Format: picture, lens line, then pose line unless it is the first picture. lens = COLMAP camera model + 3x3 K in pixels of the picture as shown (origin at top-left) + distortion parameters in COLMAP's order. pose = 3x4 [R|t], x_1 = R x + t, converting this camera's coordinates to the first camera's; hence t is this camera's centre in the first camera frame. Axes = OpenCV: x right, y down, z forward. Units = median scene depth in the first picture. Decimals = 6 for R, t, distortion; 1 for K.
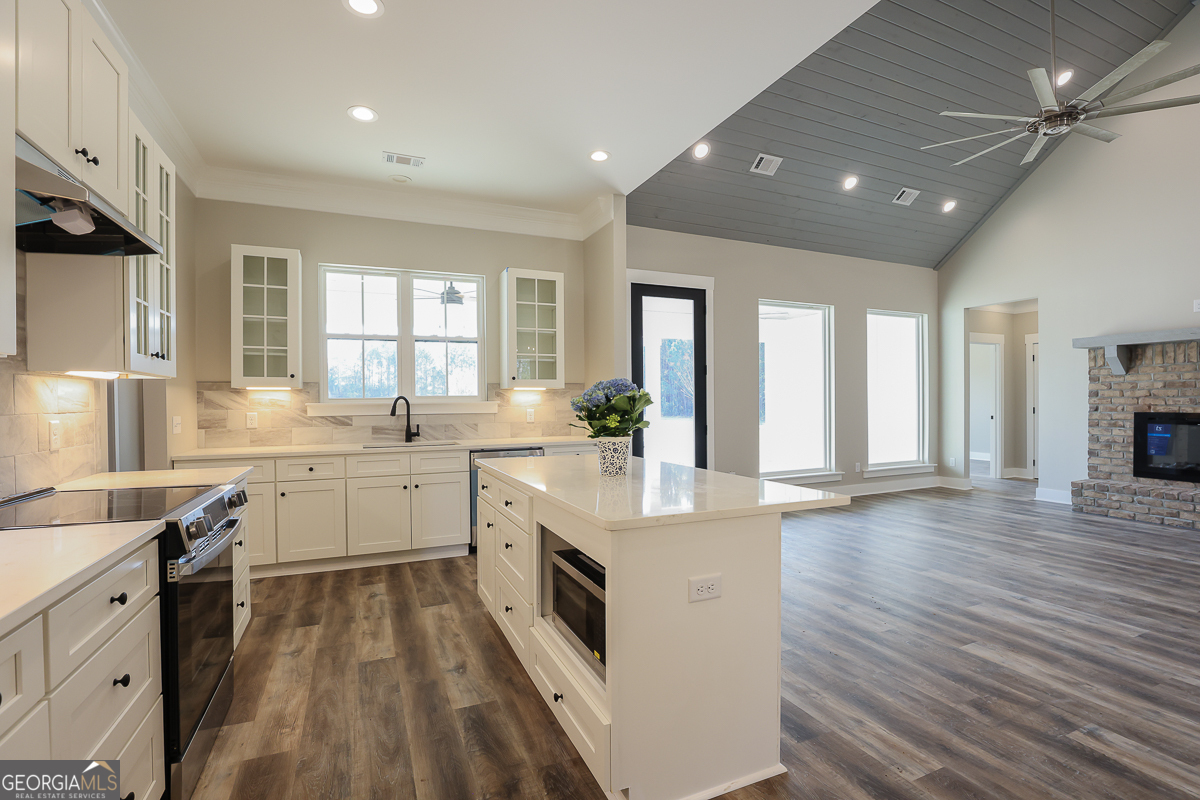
lens RADIAL K [[555.4, 0, 601.5], [0, 555.4, 406.7], [0, 0, 1]] dist [-0.039288, 0.008515]
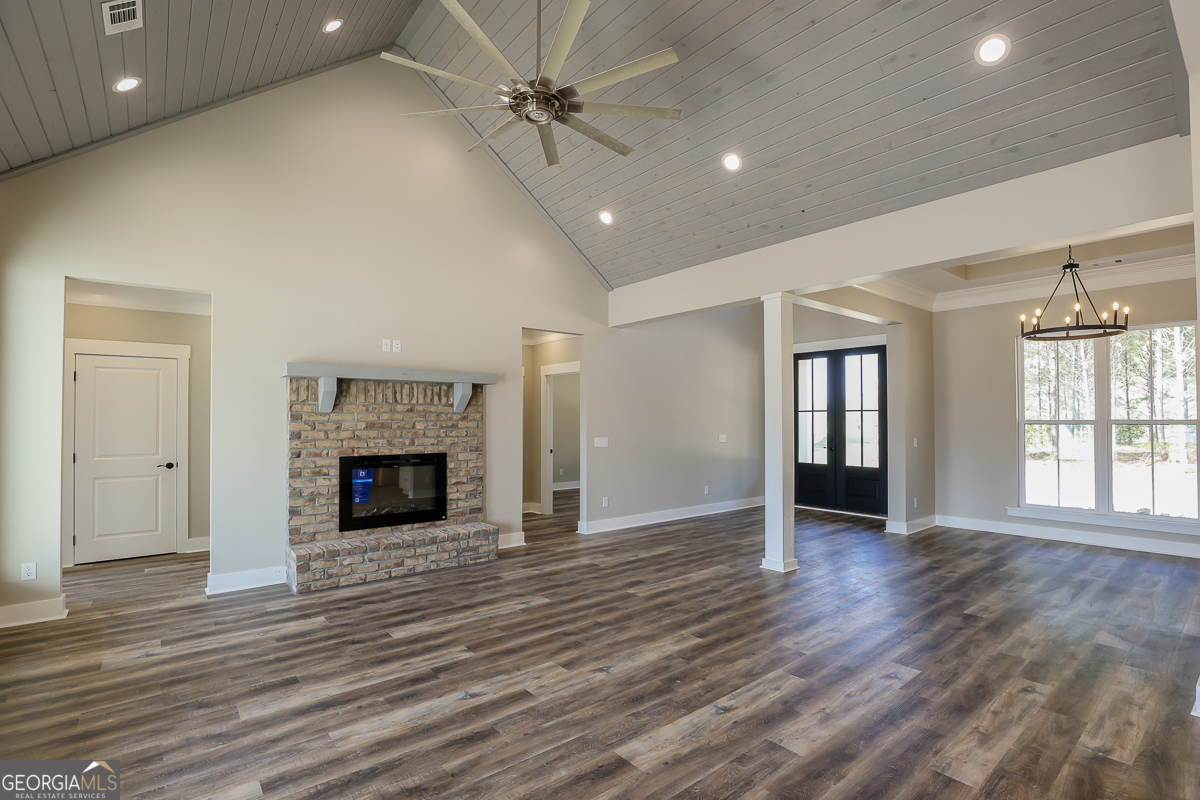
lens RADIAL K [[555.4, 0, 622.7], [0, 555.4, 408.7], [0, 0, 1]] dist [-0.039288, 0.008515]
pose [[-0.265772, 0.028447, 0.963616, 0.021053], [0.015102, 0.999565, -0.025343, -0.037127], [-0.963918, 0.007817, -0.266086, 0.786408]]
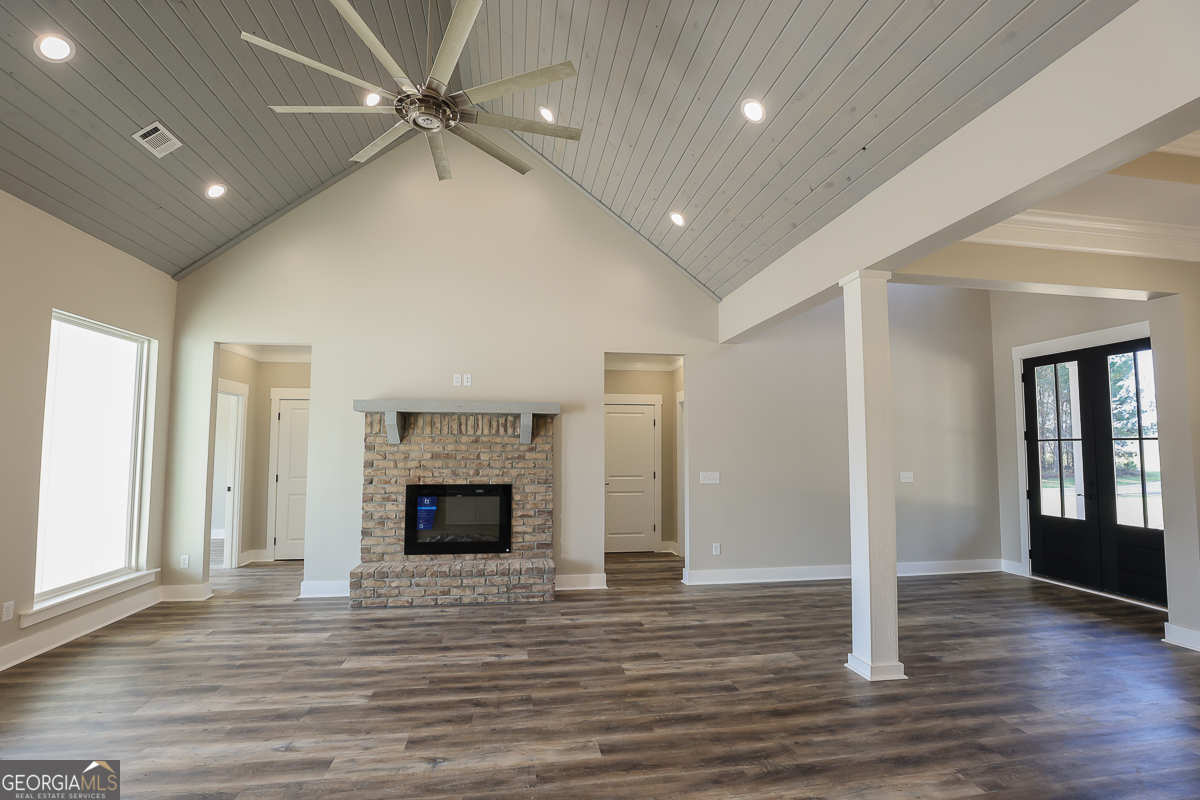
lens RADIAL K [[555.4, 0, 603.5], [0, 555.4, 409.7], [0, 0, 1]] dist [-0.039288, 0.008515]
pose [[0.263408, 0.079146, 0.961432, 0.149466], [0.005022, 0.996503, -0.083409, -0.036997], [-0.964671, 0.026799, 0.262089, 0.412188]]
